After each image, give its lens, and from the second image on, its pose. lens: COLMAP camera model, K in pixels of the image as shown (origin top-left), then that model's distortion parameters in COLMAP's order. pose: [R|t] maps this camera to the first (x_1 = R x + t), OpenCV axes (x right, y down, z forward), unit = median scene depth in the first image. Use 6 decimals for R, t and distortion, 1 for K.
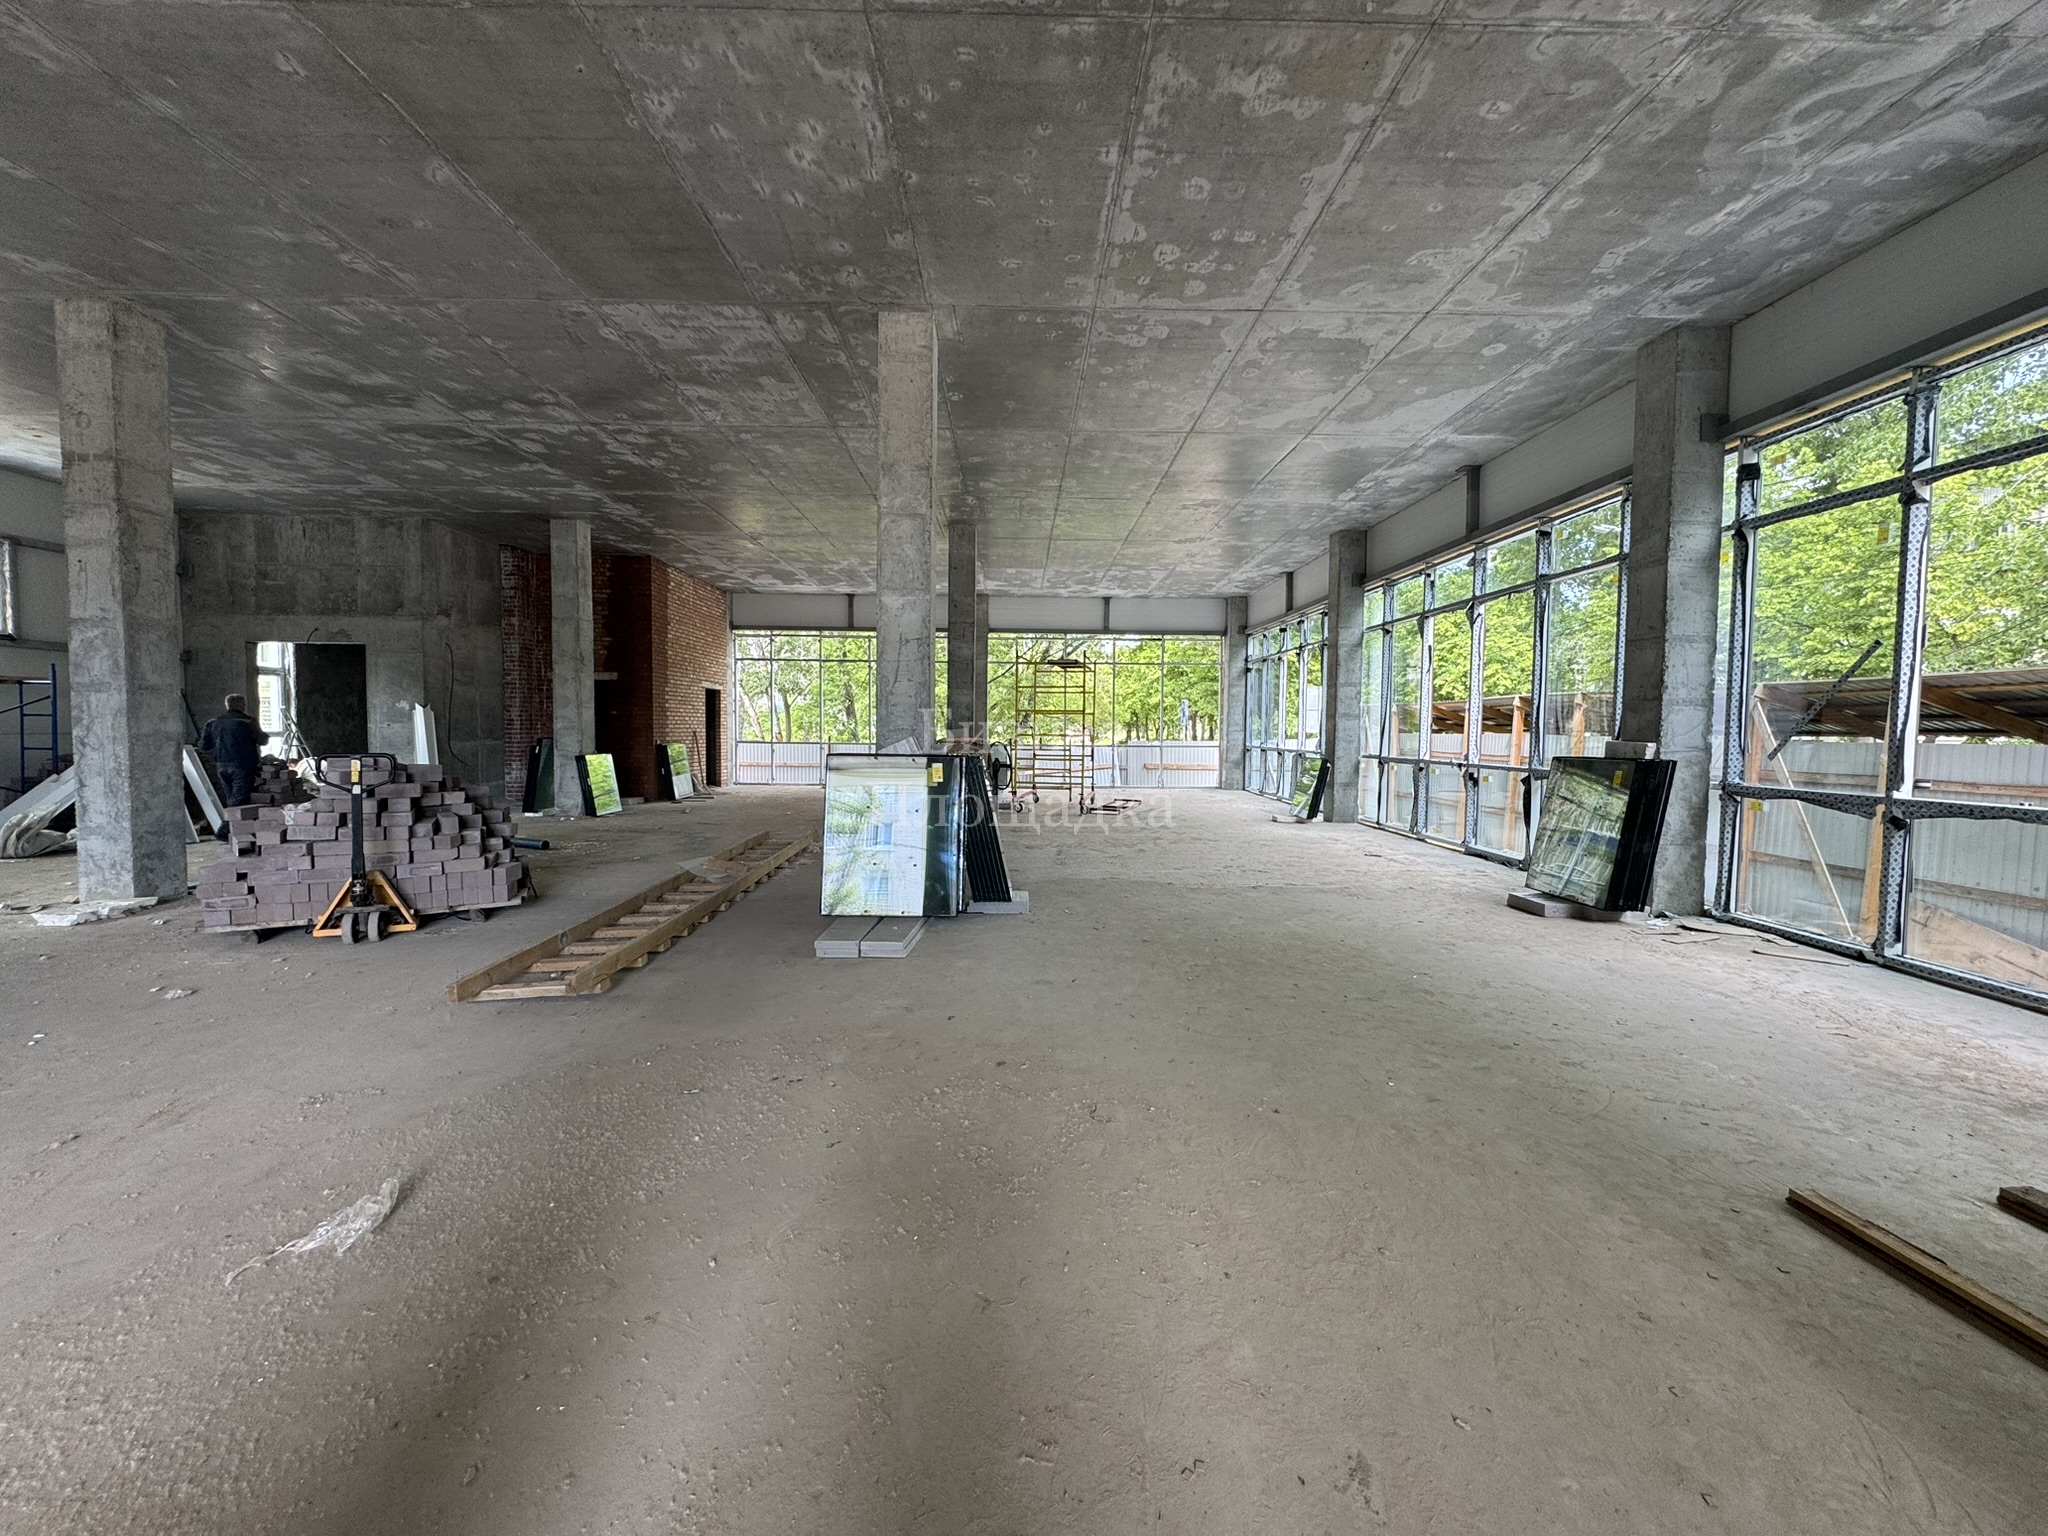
lens RADIAL K [[818.6, 0, 1025.7], [0, 818.6, 764.6], [0, 0, 1]] dist [-0.003186, 0.000600]
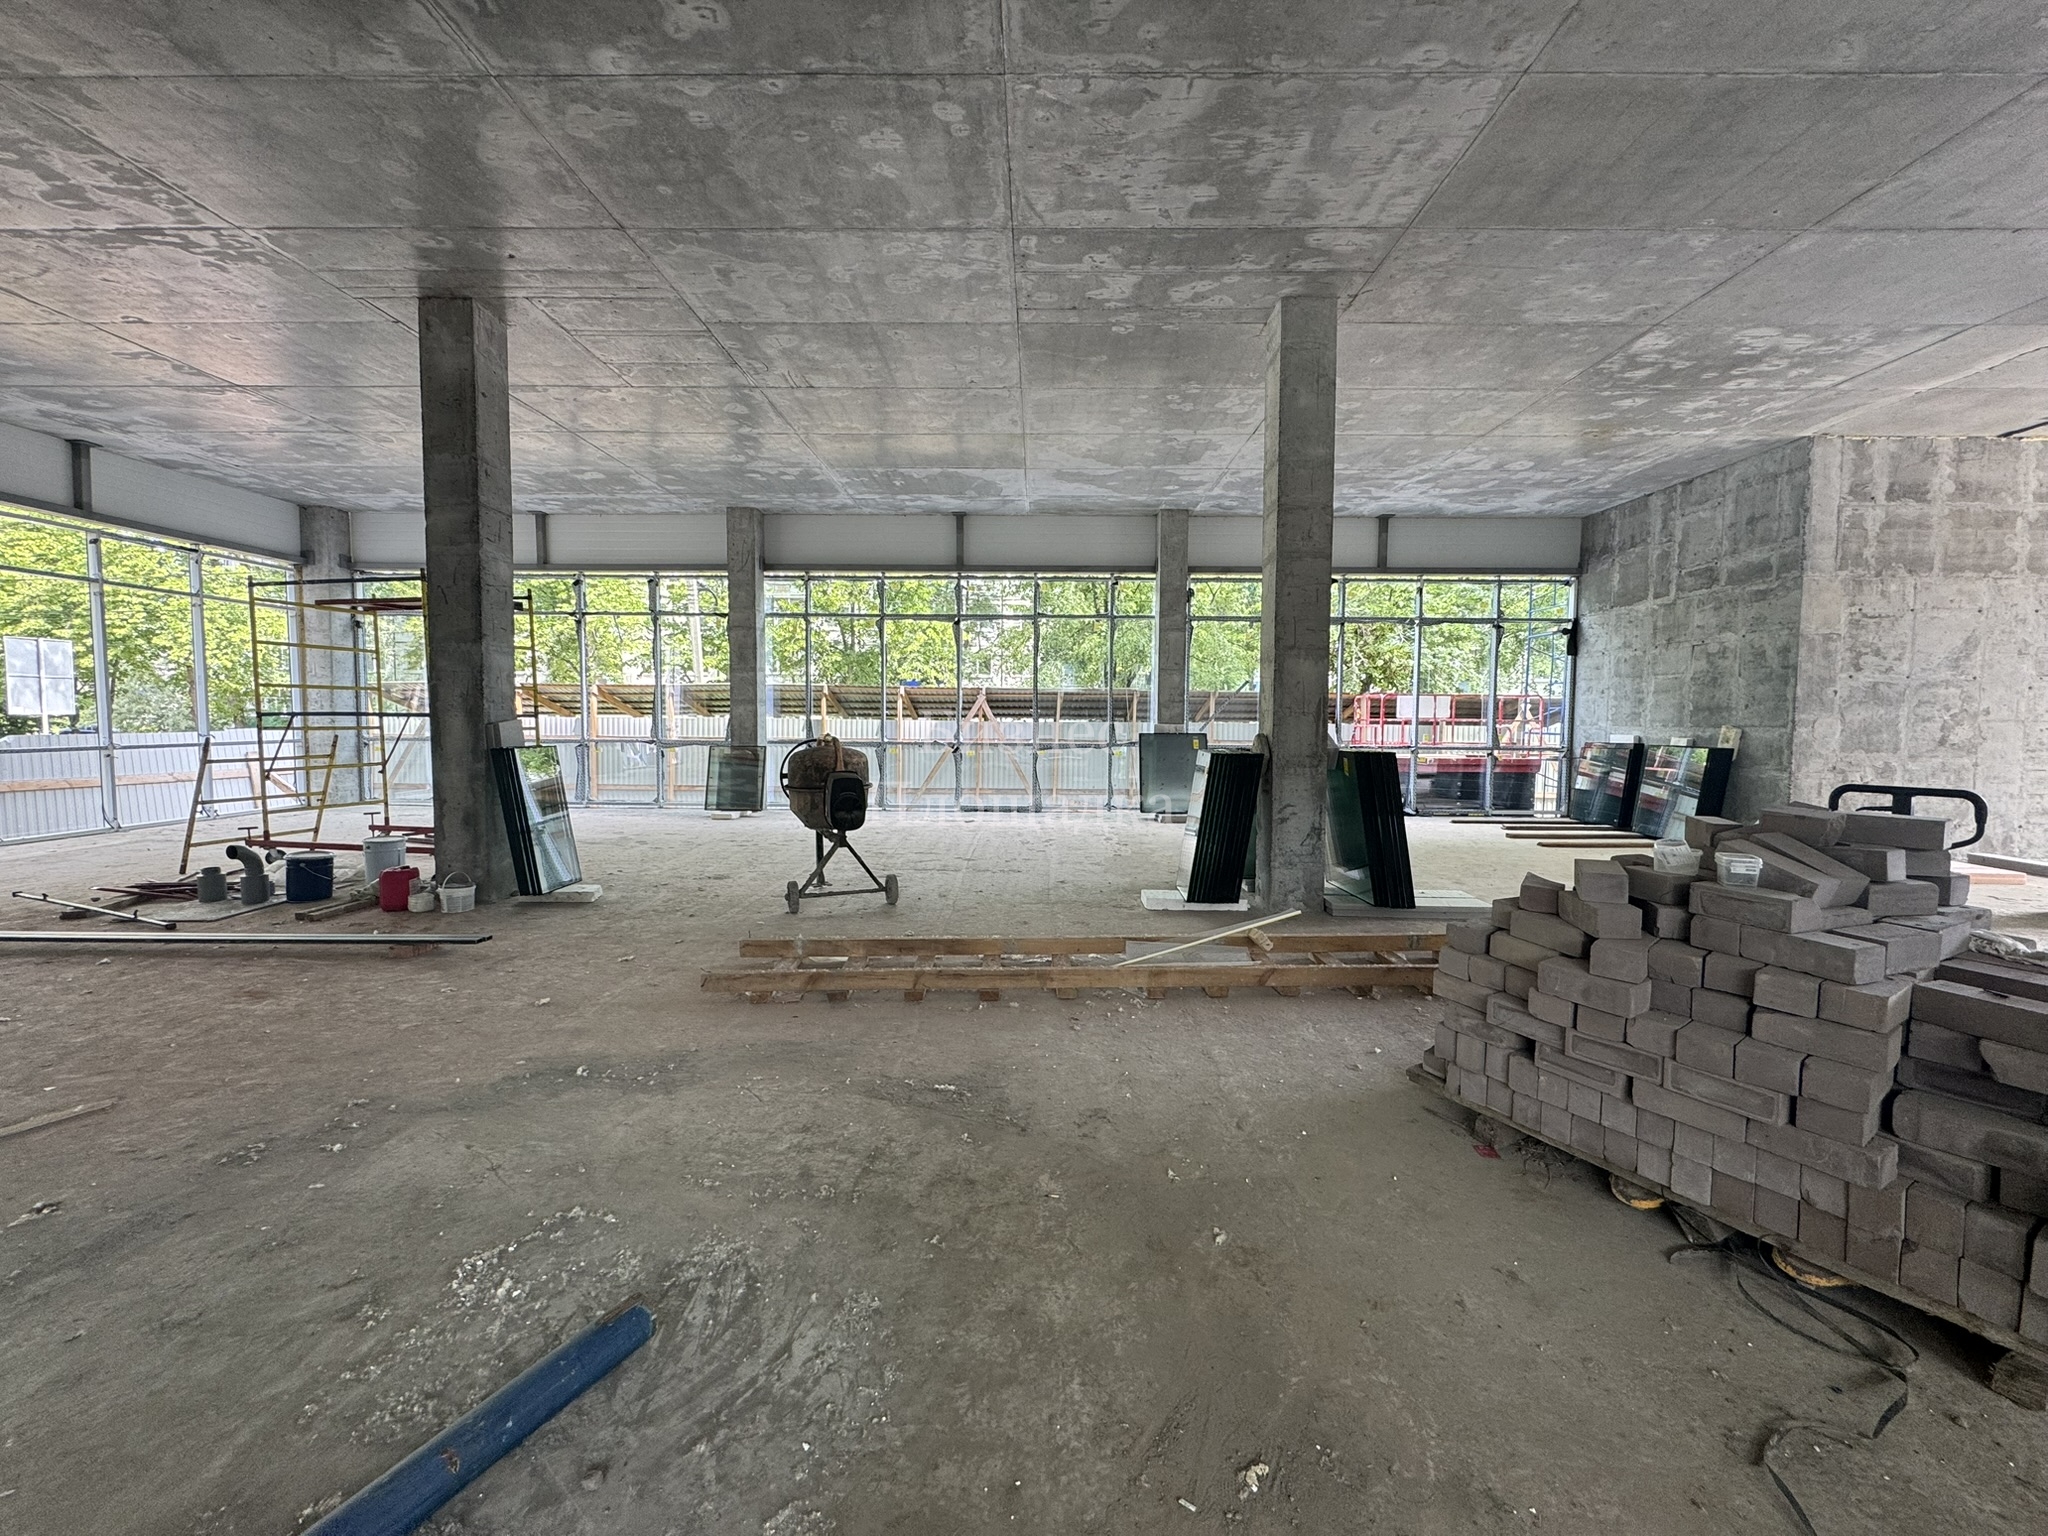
lens RADIAL K [[818.6, 0, 1025.2], [0, 818.6, 767.6], [0, 0, 1]] dist [-0.003186, 0.000600]
pose [[0.023495, -0.071021, 0.997198, -0.844130], [0.037462, 0.996835, 0.070113, -0.055030], [-0.999022, 0.035710, 0.026081, 0.962142]]
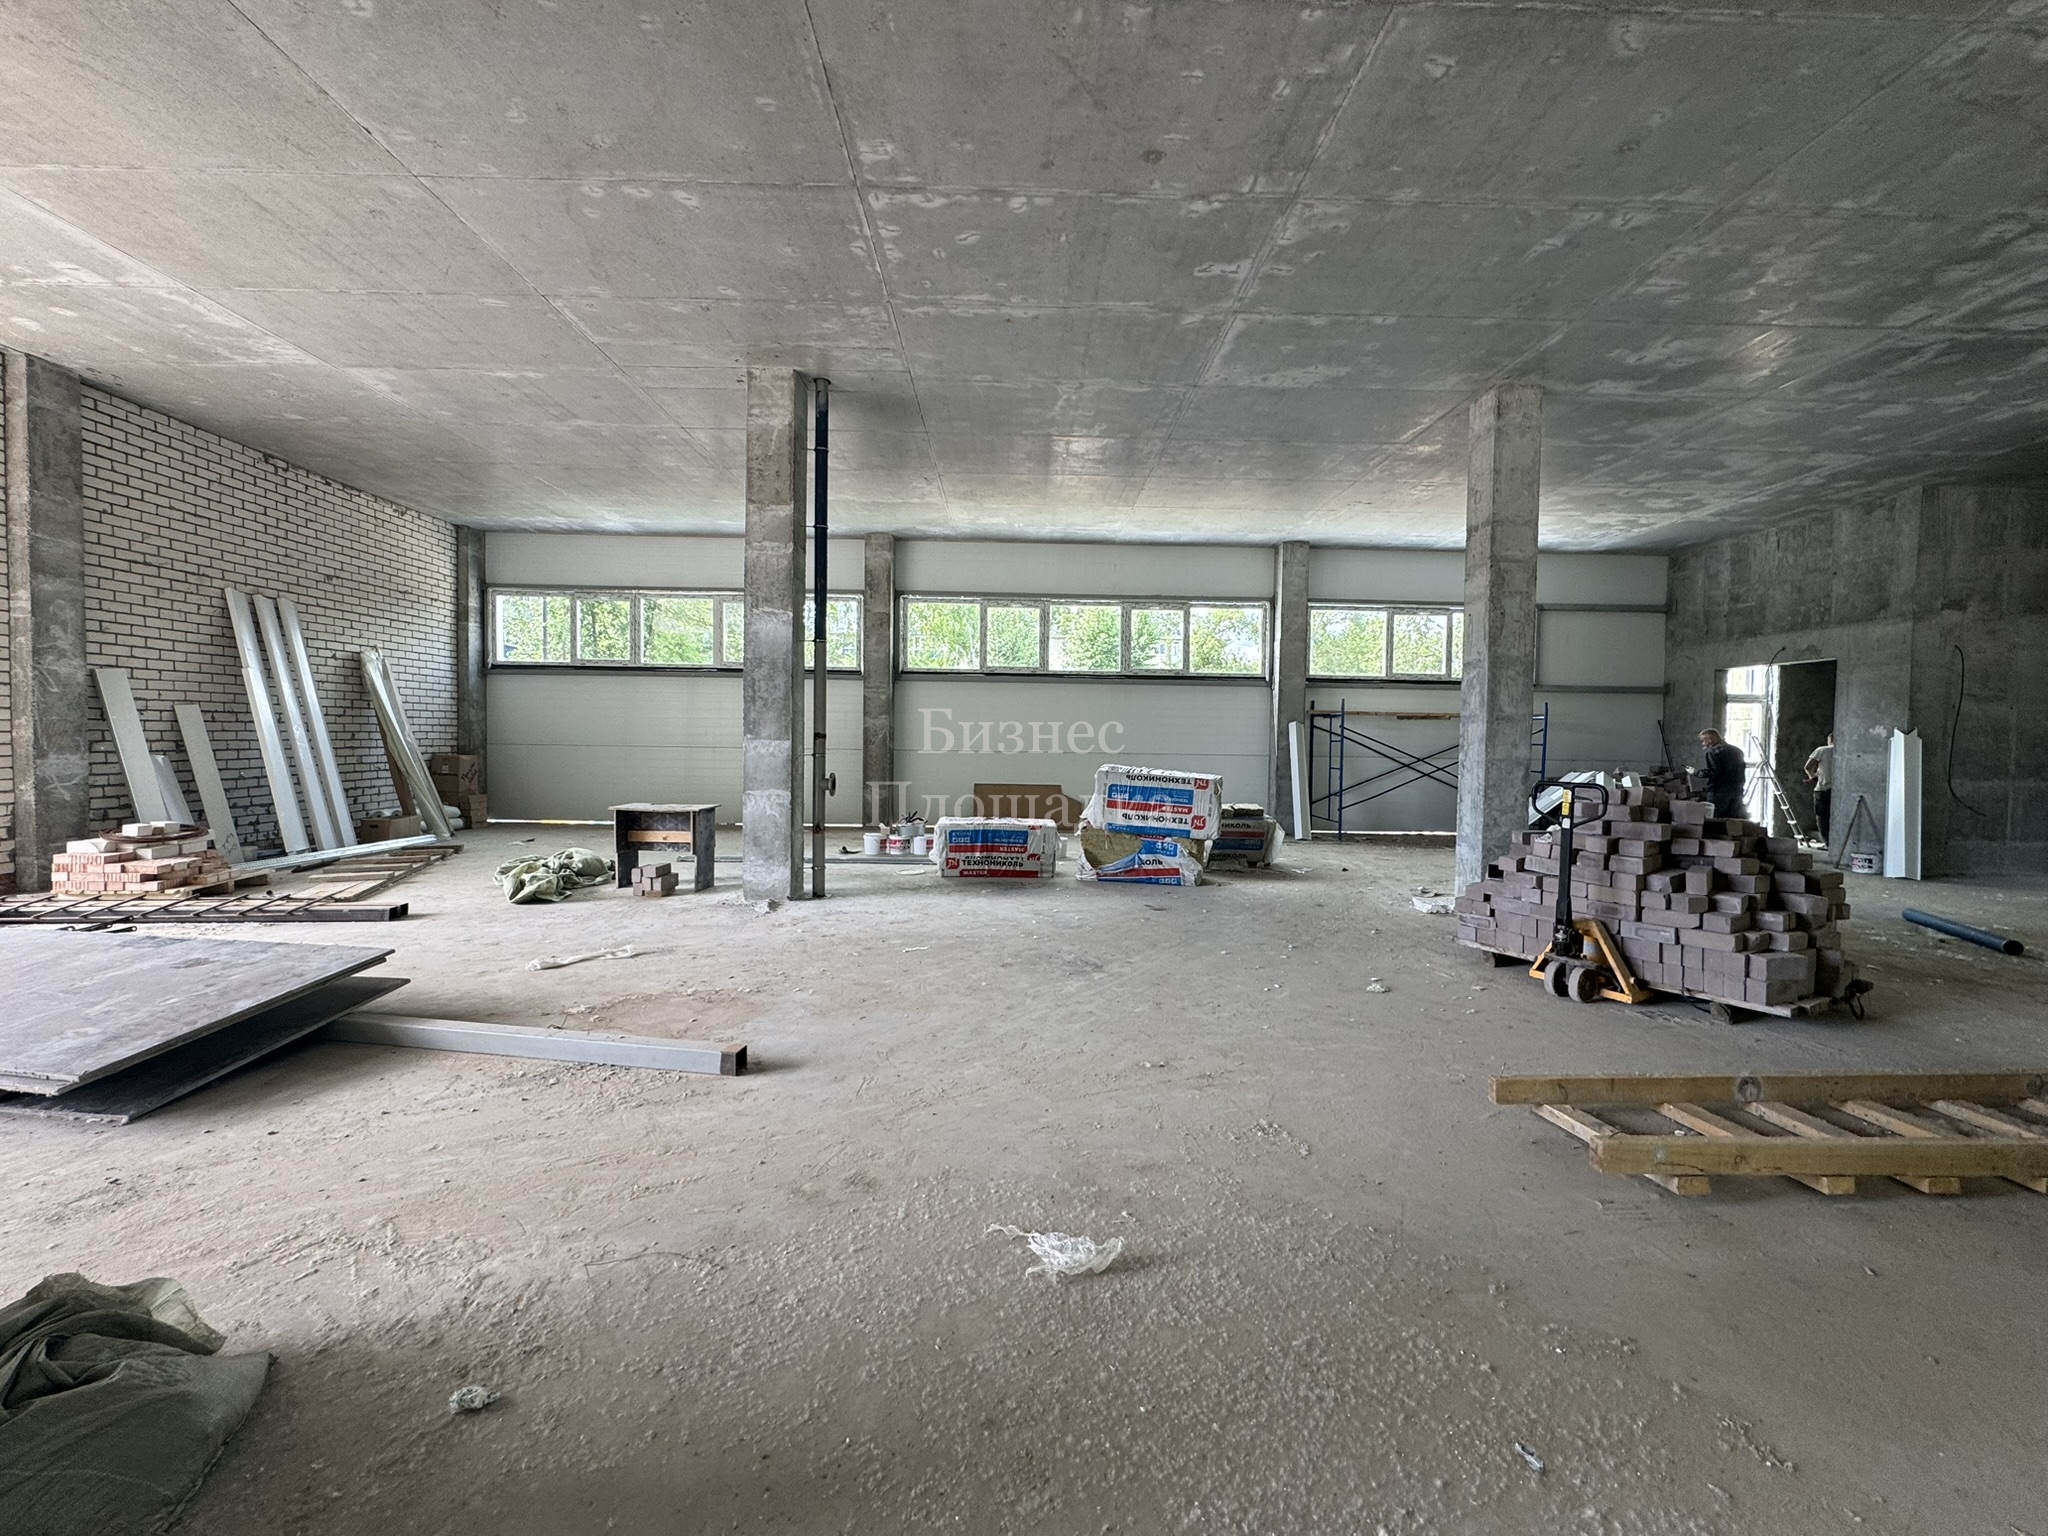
lens RADIAL K [[818.6, 0, 1024.8], [0, 818.6, 764.9], [0, 0, 1]] dist [-0.003186, 0.000600]
pose [[0.005585, 0.020625, -0.999772, 0.035231], [-0.060323, 0.997973, 0.020251, -0.009163], [0.998163, 0.060196, 0.006818, 0.245191]]
